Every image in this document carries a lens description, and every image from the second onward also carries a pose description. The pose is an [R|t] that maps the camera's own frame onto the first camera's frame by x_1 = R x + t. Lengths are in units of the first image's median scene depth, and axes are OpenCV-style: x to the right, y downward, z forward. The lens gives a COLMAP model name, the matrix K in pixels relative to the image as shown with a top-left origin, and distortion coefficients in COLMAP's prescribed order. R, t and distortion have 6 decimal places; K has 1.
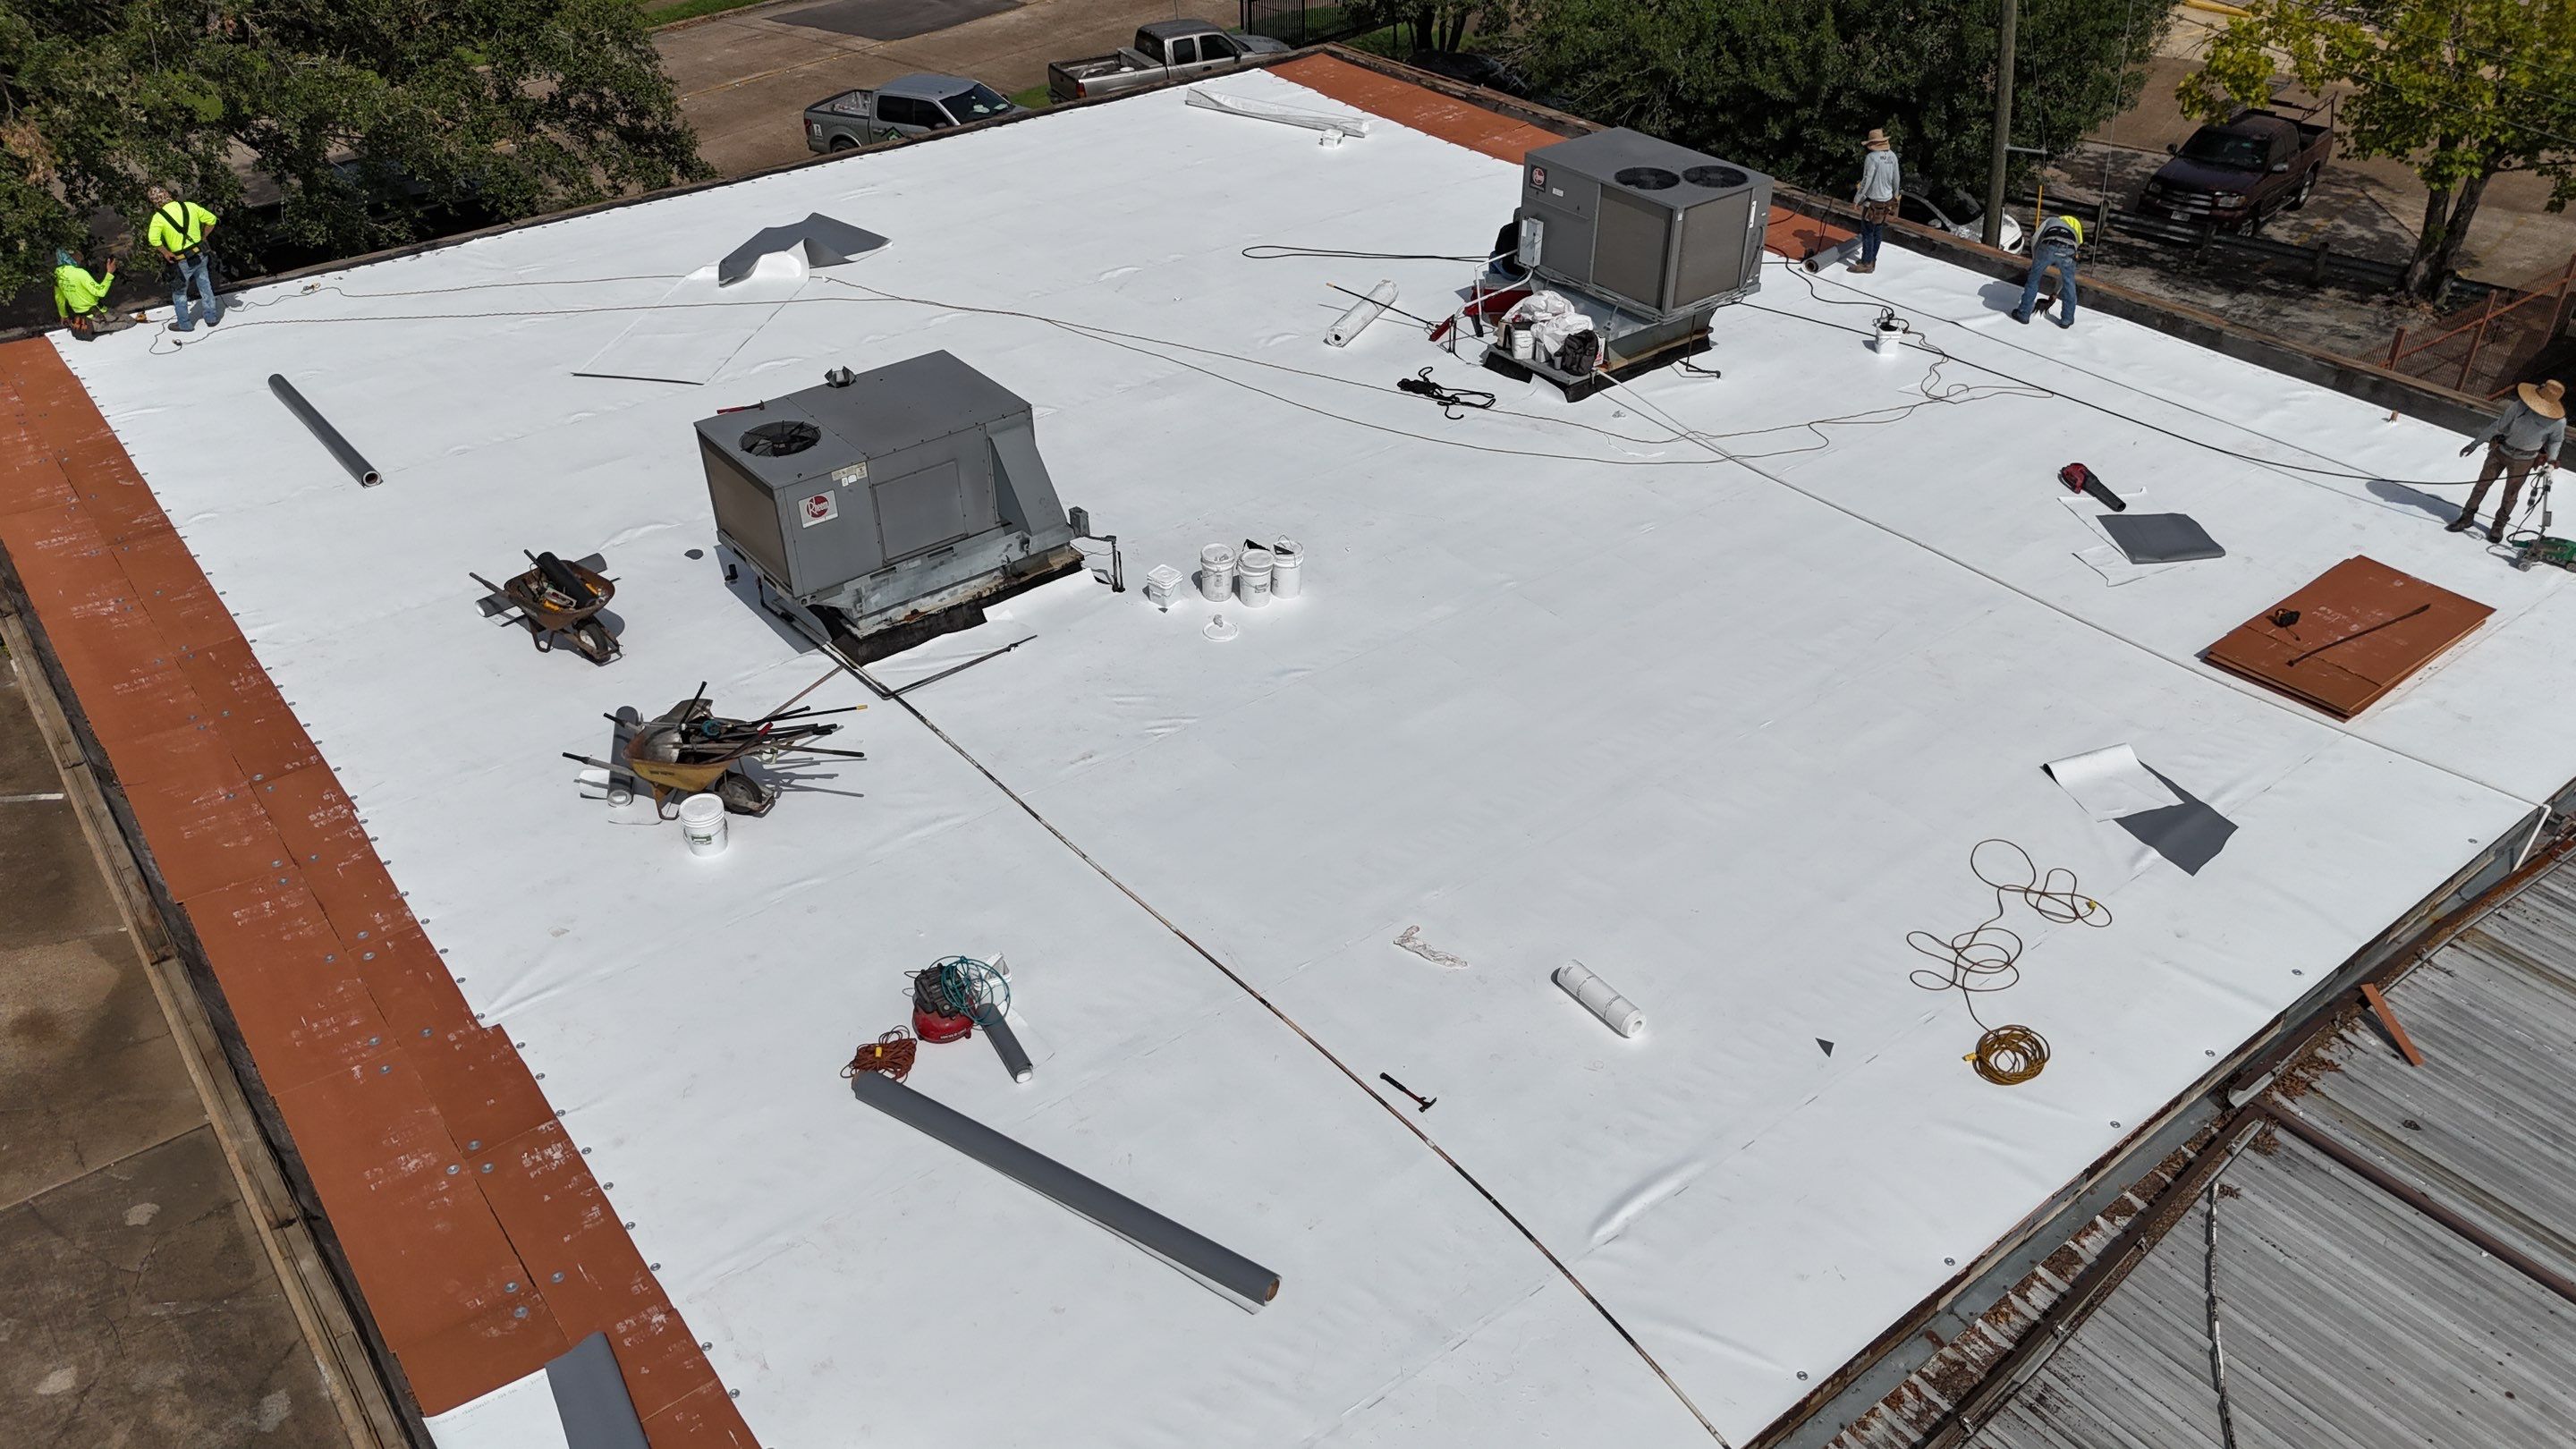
lens RADIAL K [[1896.5, 0, 1286.5], [0, 1896.5, 718.4], [0, 0, 1]] dist [0.061371, -0.064626]
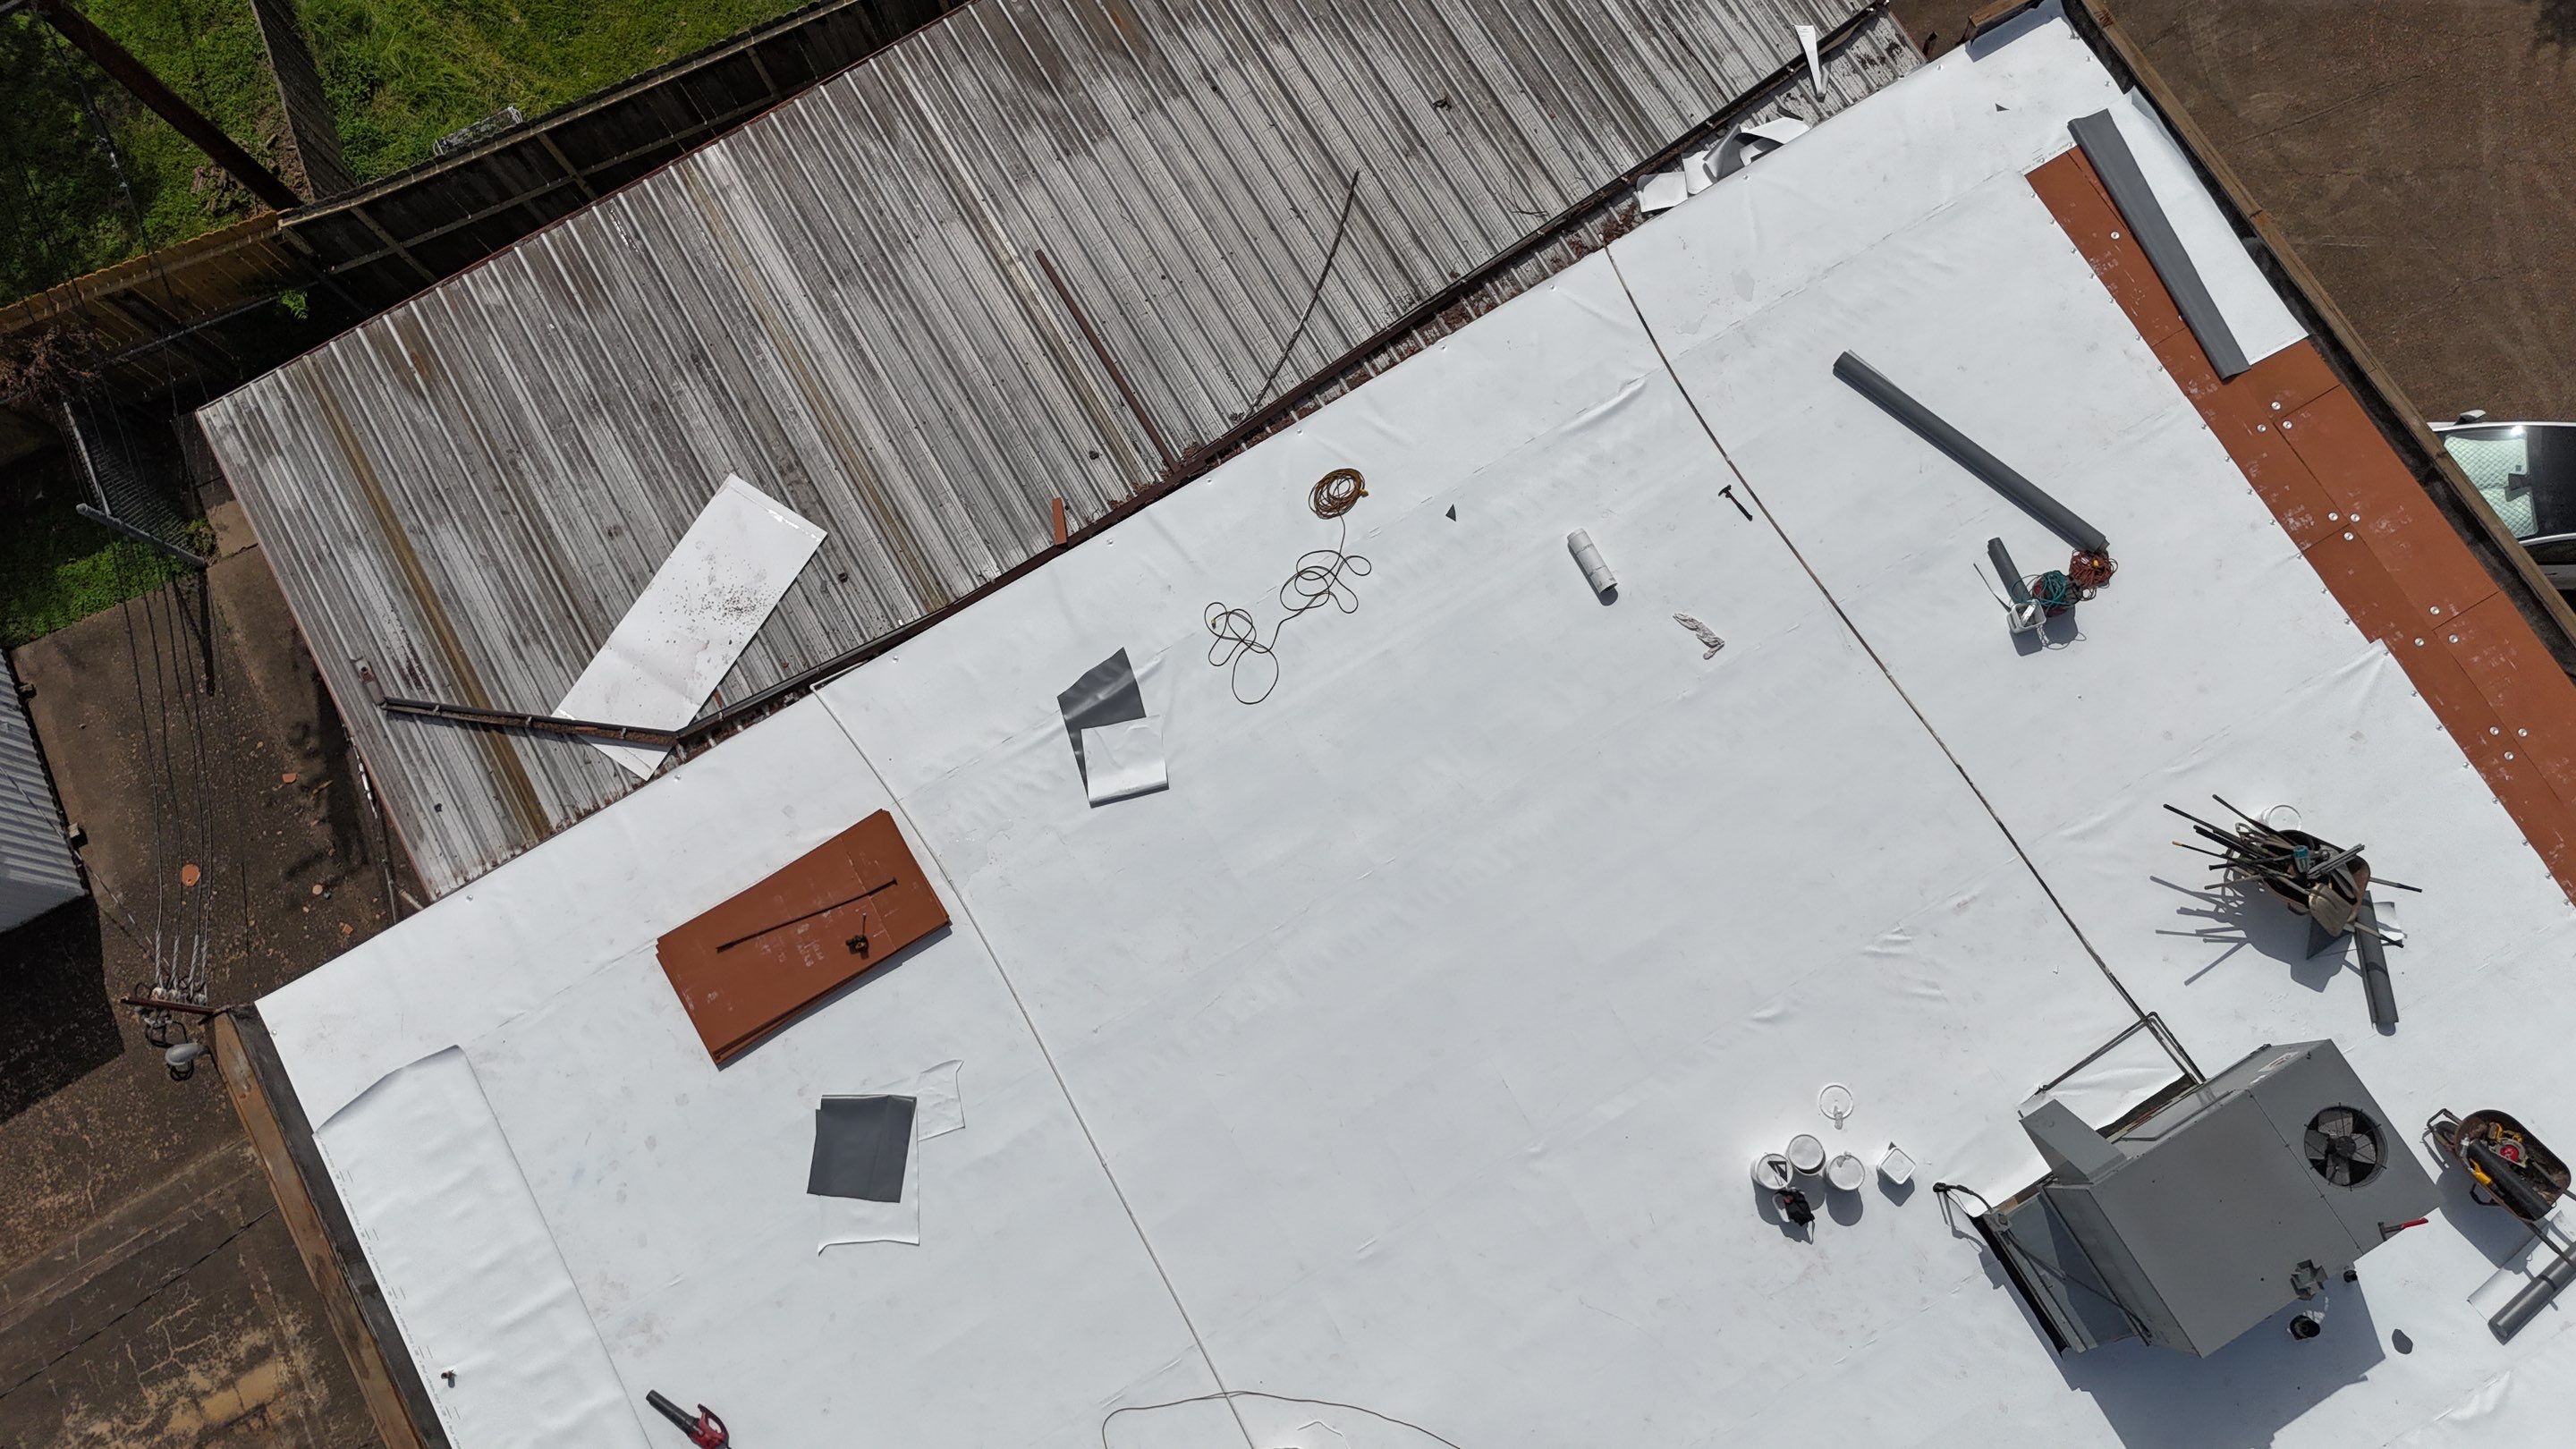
lens RADIAL K [[1896.5, 0, 1290.1], [0, 1896.5, 720.4], [0, 0, 1]] dist [0.061371, -0.064626]
pose [[-0.990208, -0.120578, 0.070345, 0.216935], [0.110064, -0.364384, 0.924722, -0.989773], [-0.085869, 0.923410, 0.374087, 0.455586]]
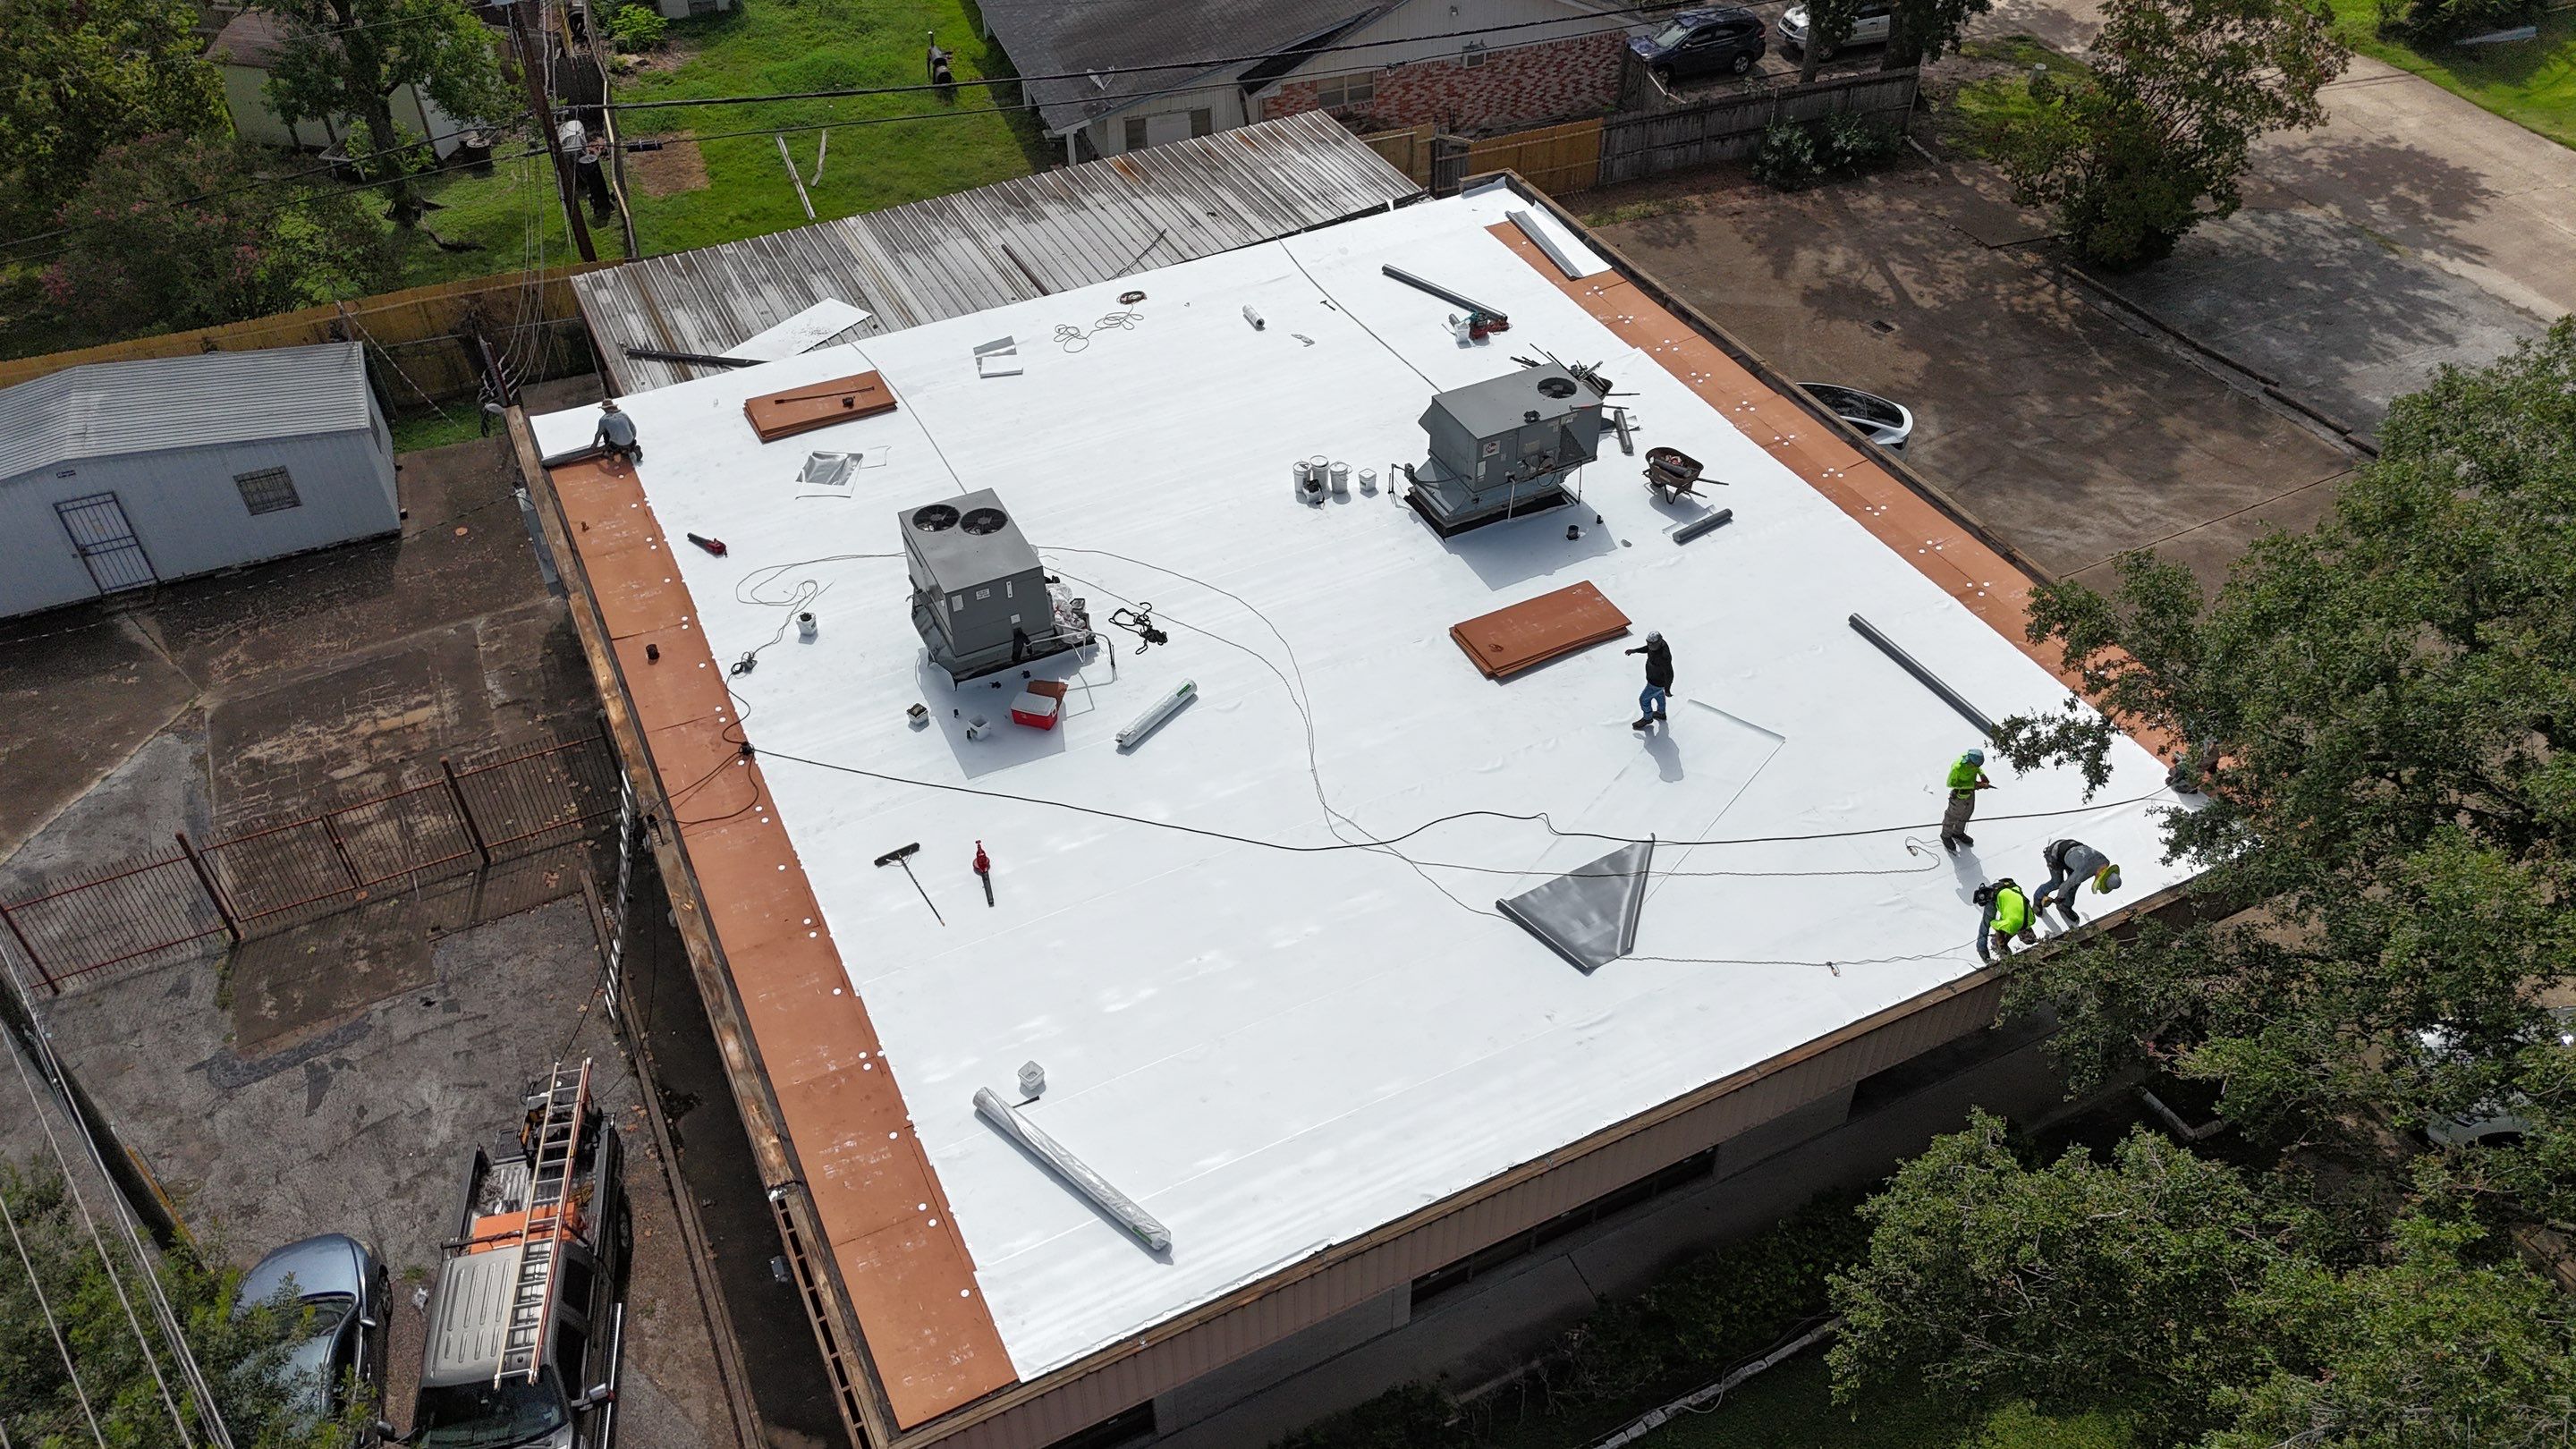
lens RADIAL K [[1896.5, 0, 1294.4], [0, 1896.5, 726.2], [0, 0, 1]] dist [0.061371, -0.064626]
pose [[-0.979154, -0.115352, 0.167186, -0.352951], [0.132587, 0.260578, 0.956305, -1.910320], [-0.153877, 0.958537, -0.239852, 1.778810]]
